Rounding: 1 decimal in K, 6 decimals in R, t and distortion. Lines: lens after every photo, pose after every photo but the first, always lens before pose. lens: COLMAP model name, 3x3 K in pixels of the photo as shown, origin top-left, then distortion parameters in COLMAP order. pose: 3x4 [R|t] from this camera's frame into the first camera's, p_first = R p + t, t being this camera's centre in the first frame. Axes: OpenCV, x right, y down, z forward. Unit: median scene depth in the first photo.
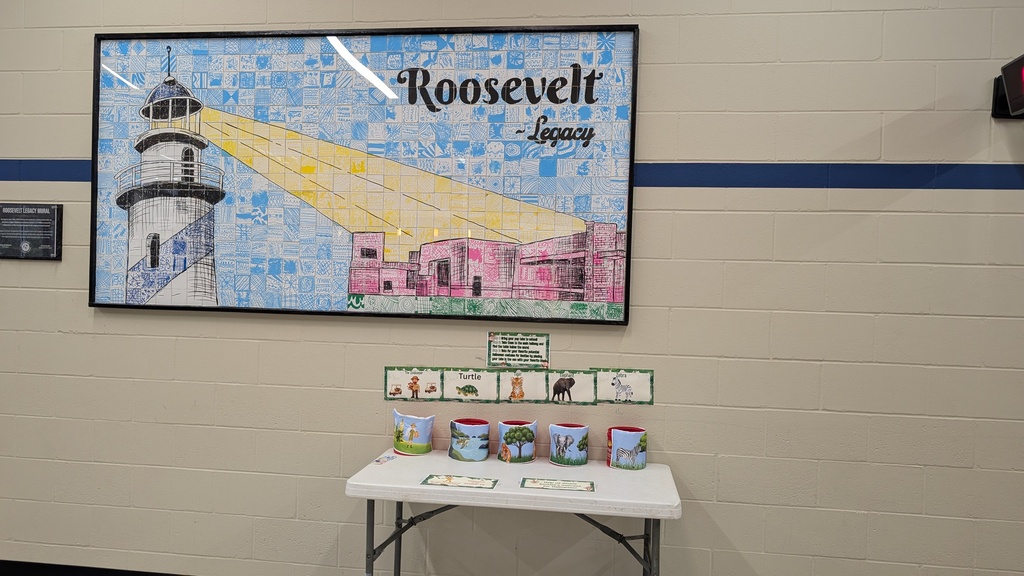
lens RADIAL K [[735.1, 0, 512.0], [0, 735.1, 288.0], [0, 0, 1]] dist [0.021341, -0.007442]
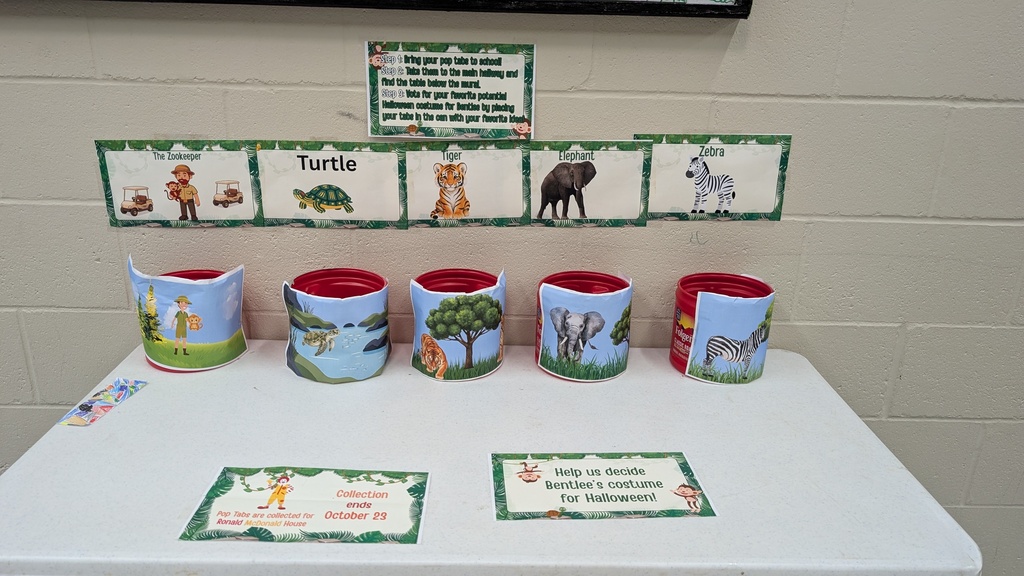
lens RADIAL K [[735.1, 0, 512.0], [0, 735.1, 288.0], [0, 0, 1]] dist [0.021341, -0.007442]
pose [[0.987914, -0.055039, 0.144901, -0.021111], [0.001956, 0.939185, 0.343405, 0.049592], [-0.154989, -0.338972, 0.927942, 0.612272]]
